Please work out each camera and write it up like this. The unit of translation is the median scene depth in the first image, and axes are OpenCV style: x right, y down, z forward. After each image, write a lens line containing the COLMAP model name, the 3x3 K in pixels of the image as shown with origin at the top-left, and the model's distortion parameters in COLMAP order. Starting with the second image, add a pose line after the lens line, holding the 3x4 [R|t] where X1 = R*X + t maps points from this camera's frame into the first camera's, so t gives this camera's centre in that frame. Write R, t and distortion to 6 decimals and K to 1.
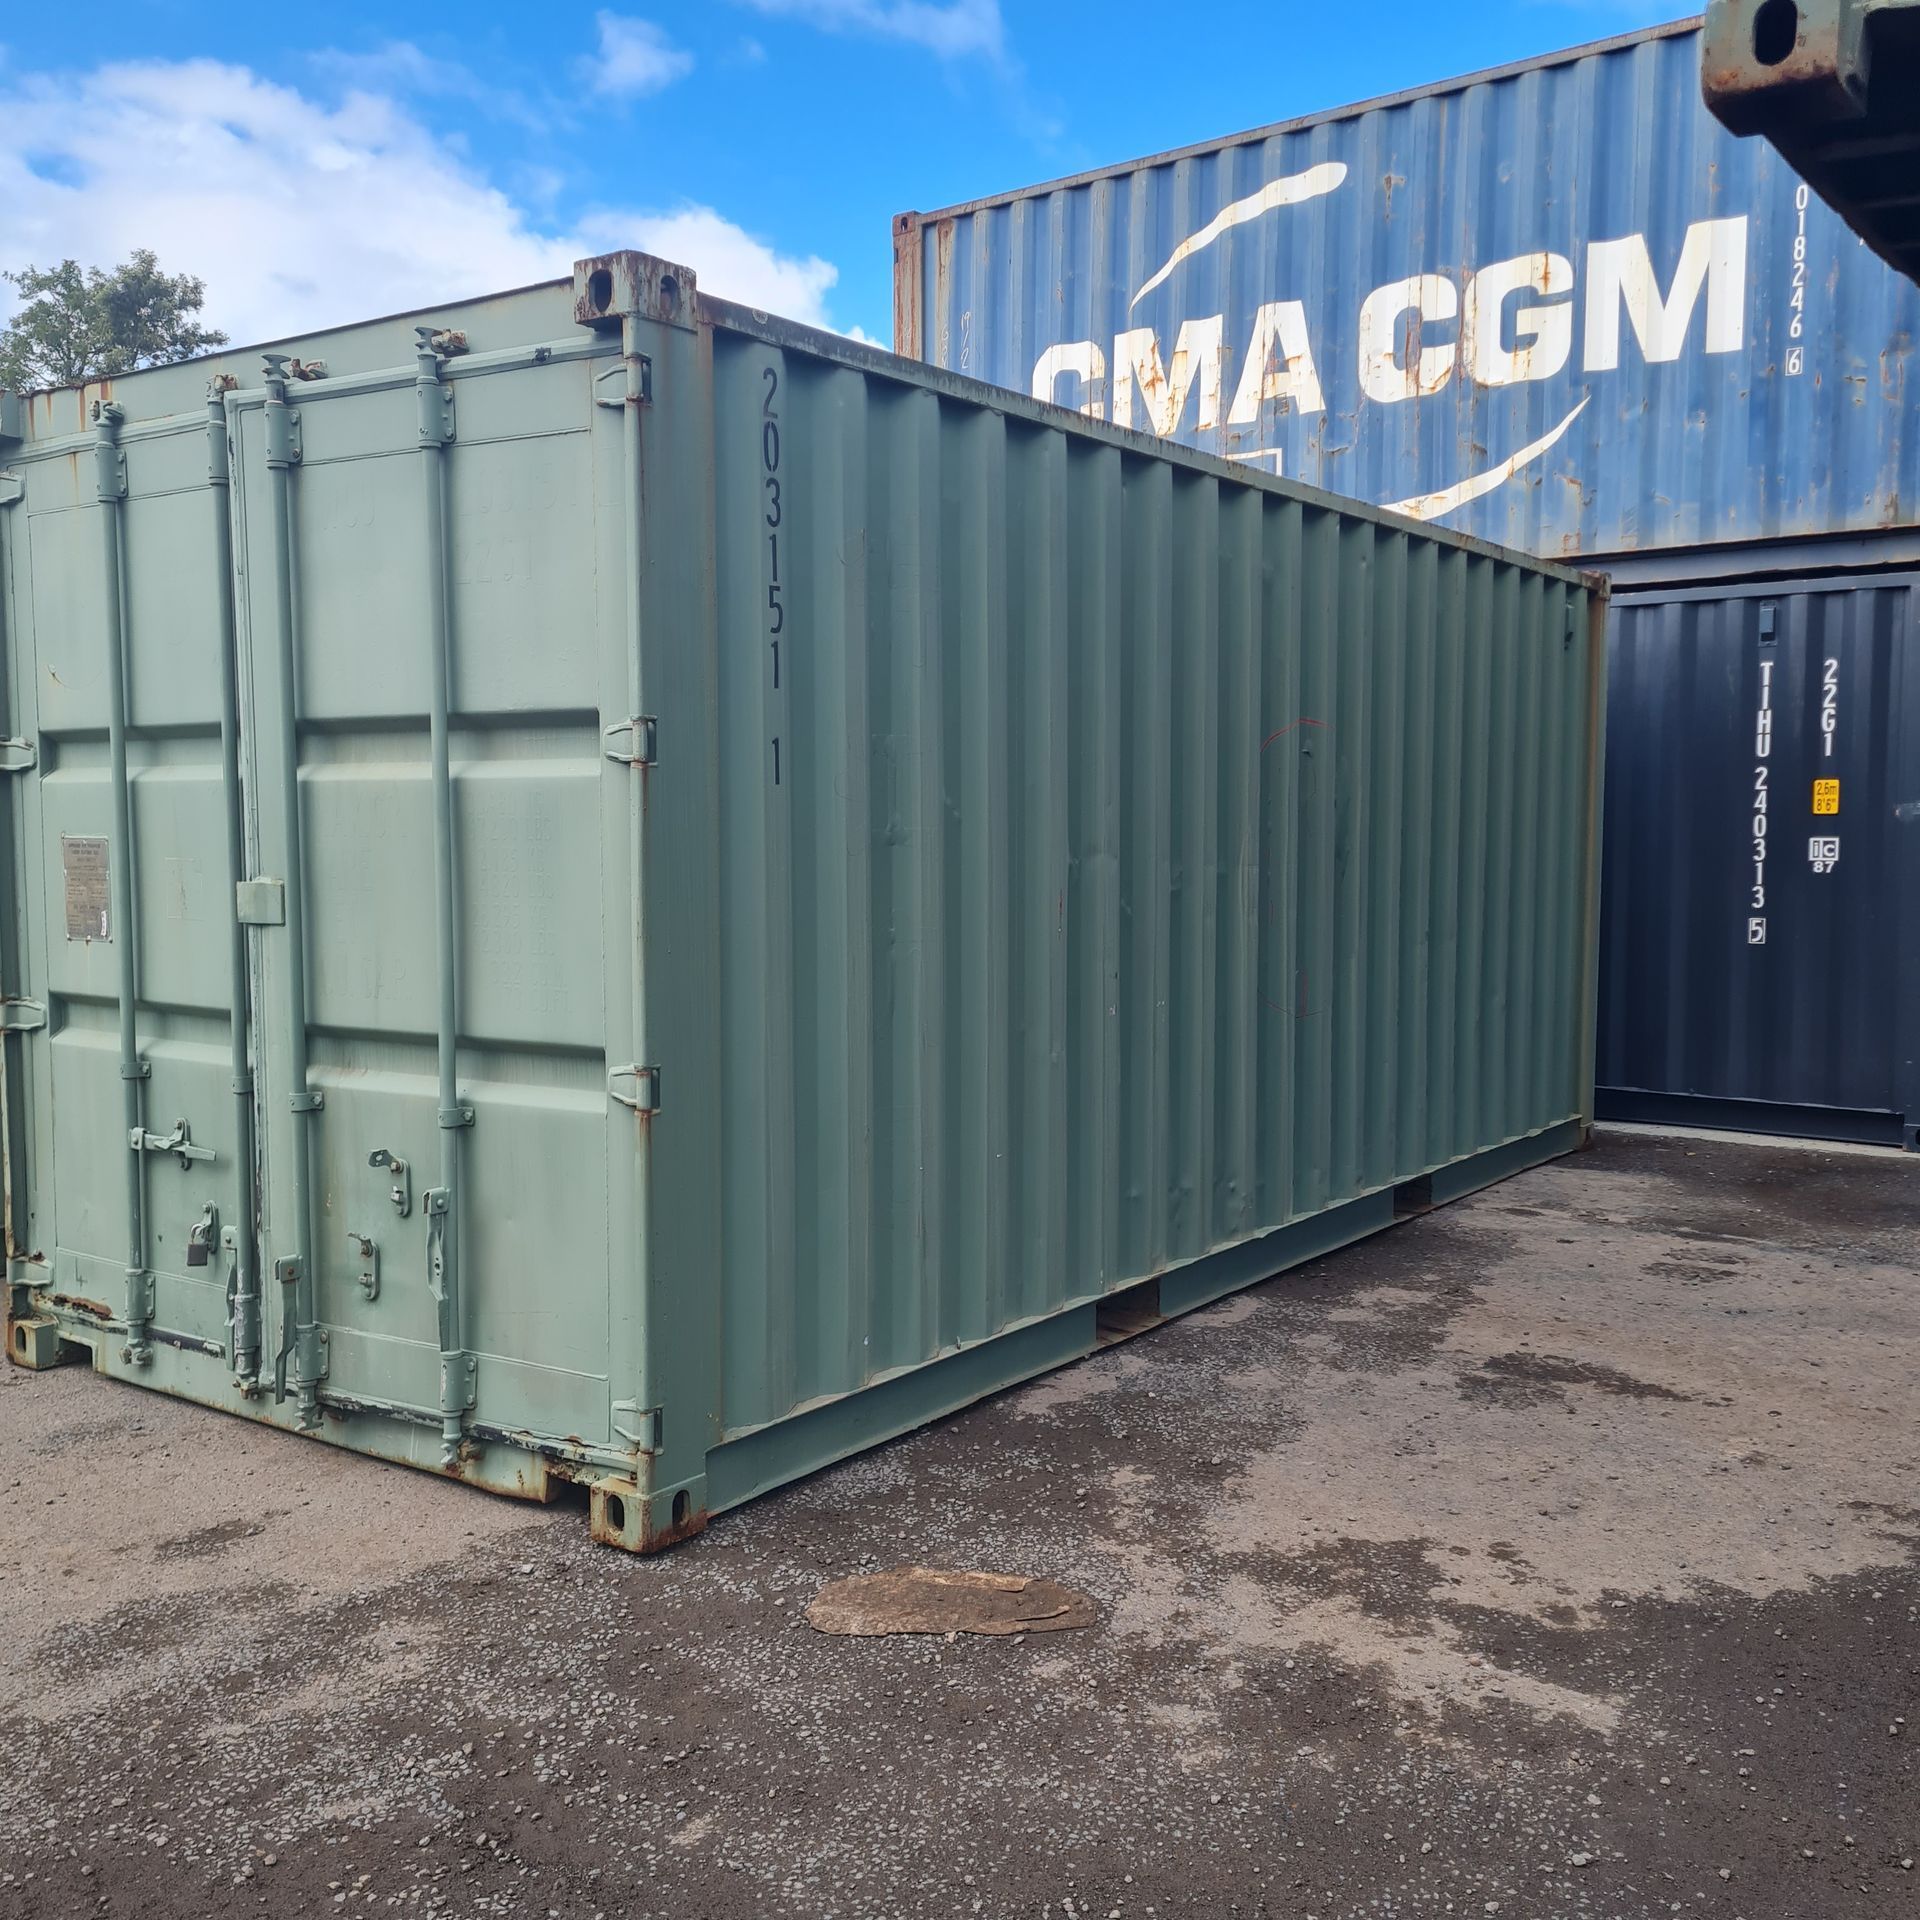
lens RADIAL K [[1925.8, 0, 969.5], [0, 1925.8, 940.8], [0, 0, 1]] dist [0.067779, -0.044394]
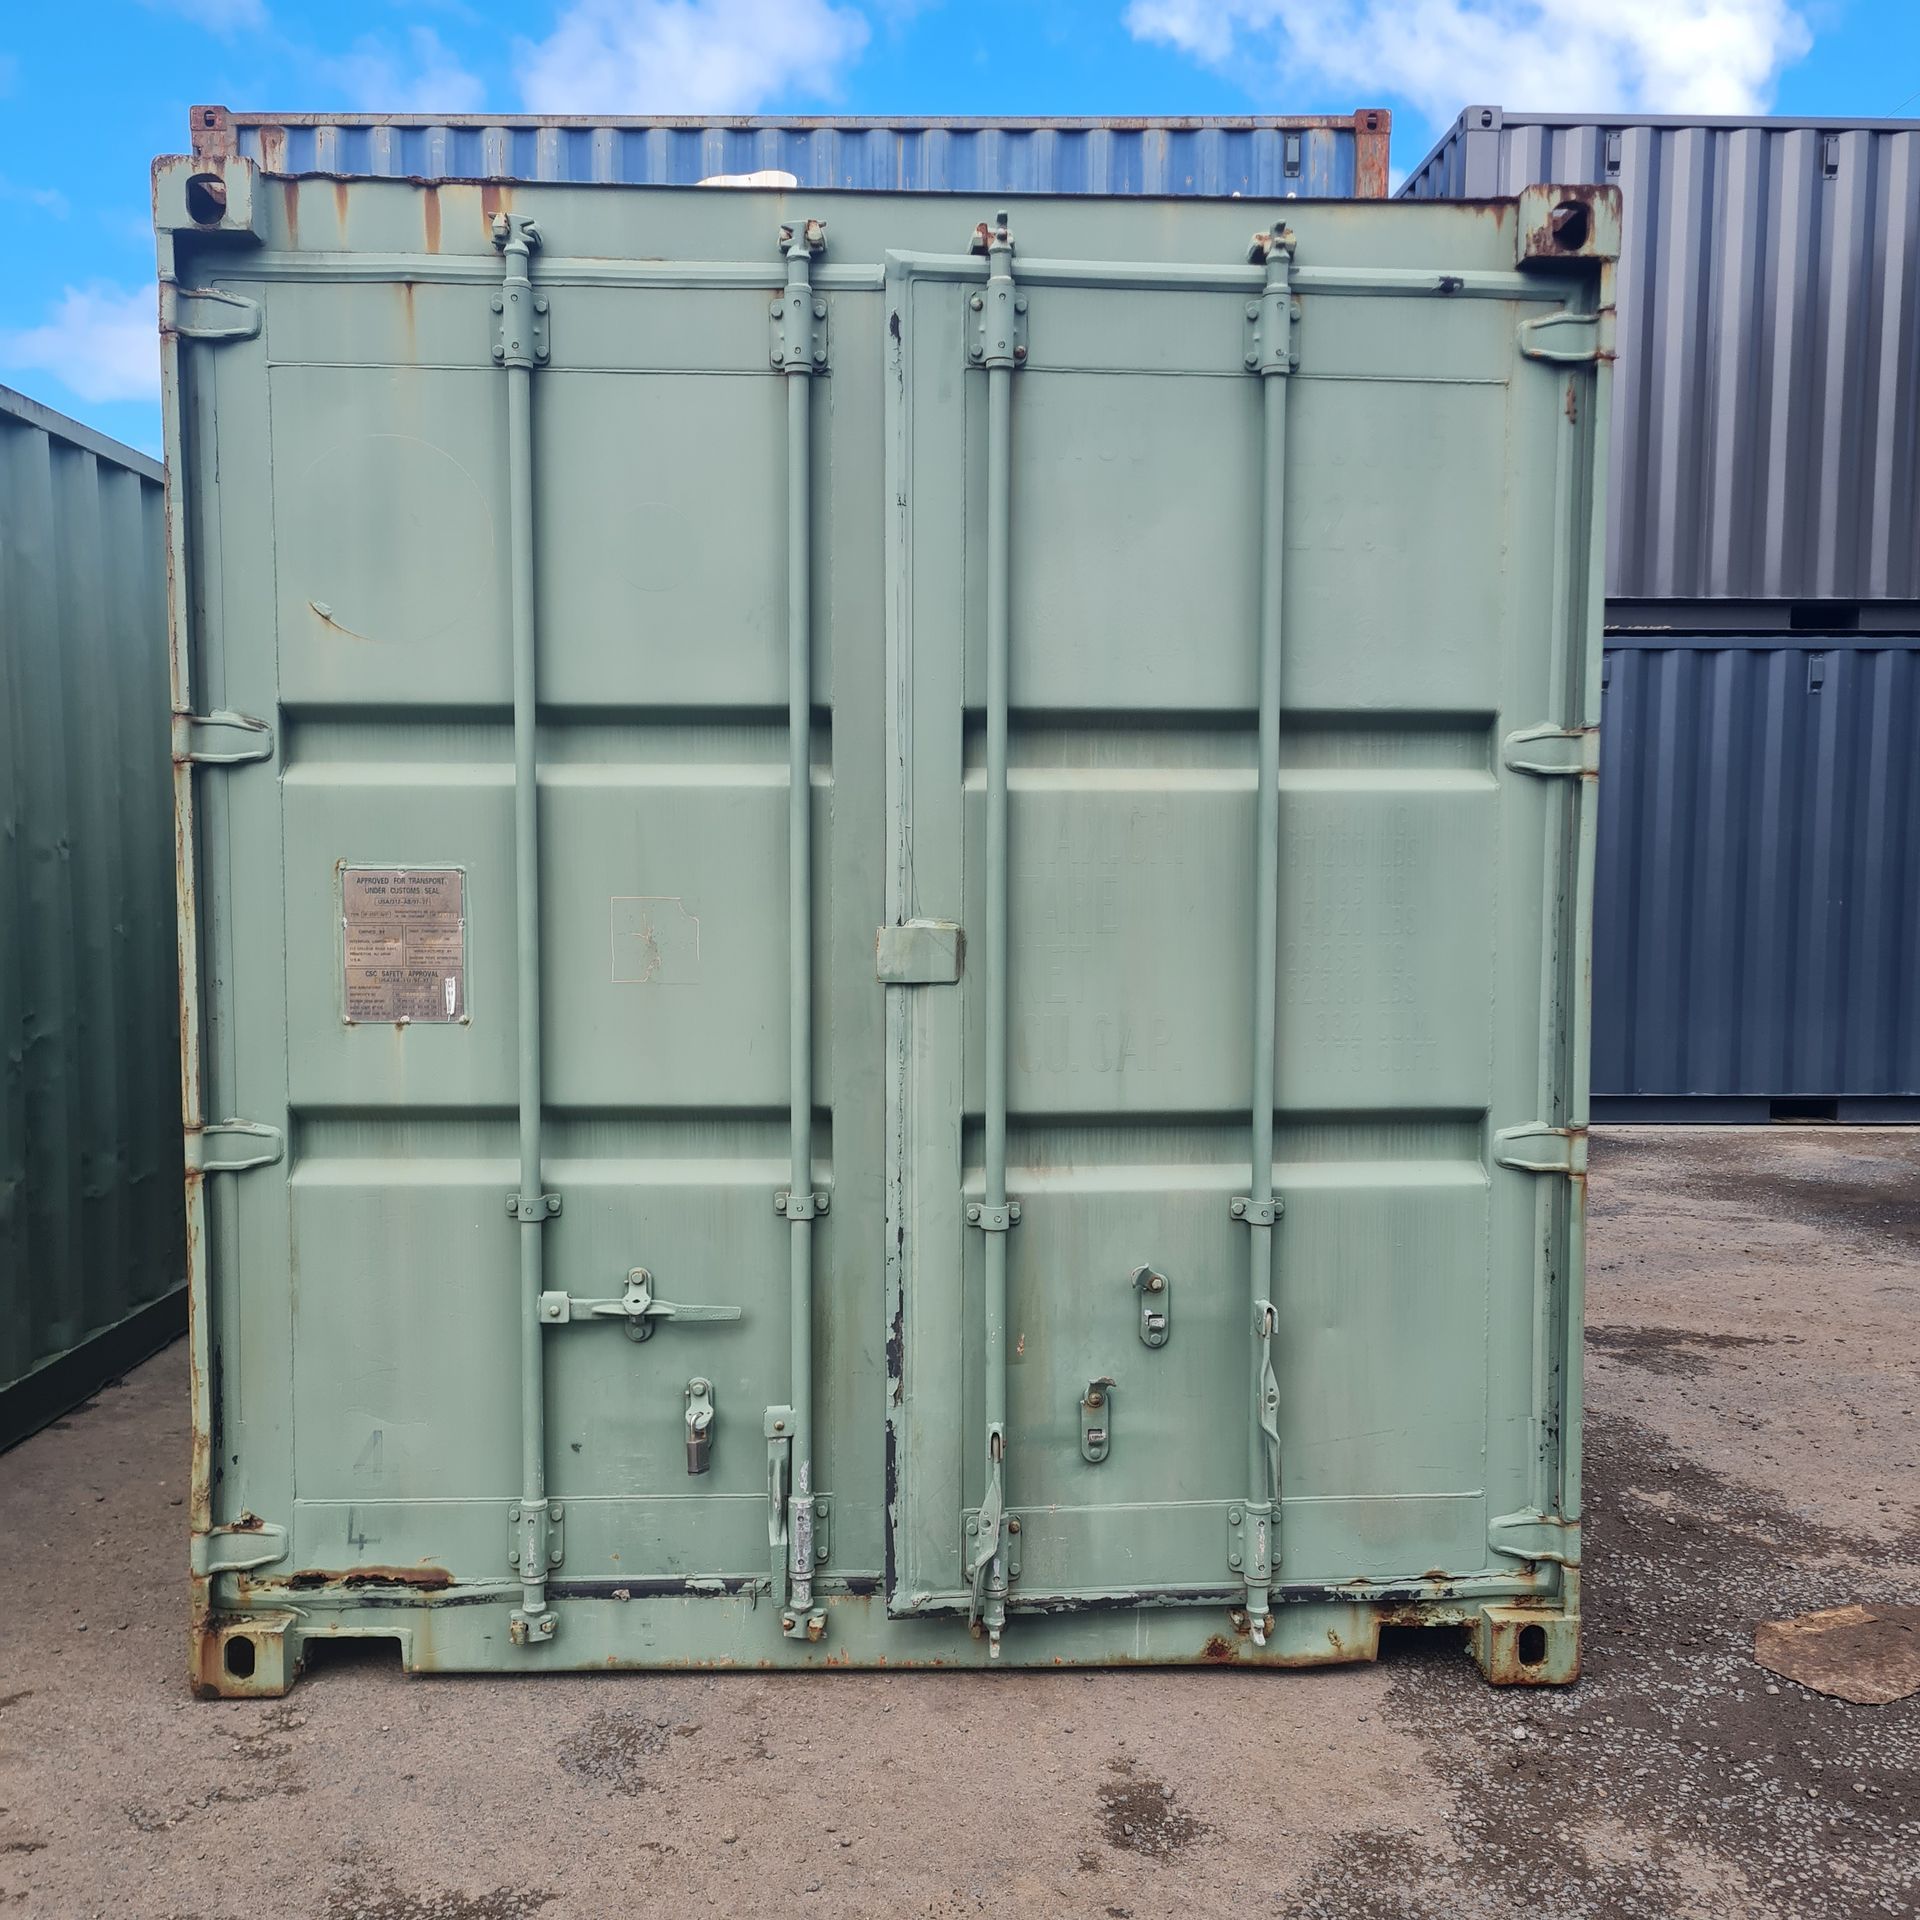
lens RADIAL K [[1911.8, 0, 960.7], [0, 1911.8, 966.5], [0, 0, 1]] dist [0.074772, -0.061192]
pose [[0.792360, -0.036377, 0.608968, -0.777613], [0.036001, 0.999269, 0.012850, -0.023452], [-0.608991, 0.011742, 0.793090, 0.406044]]
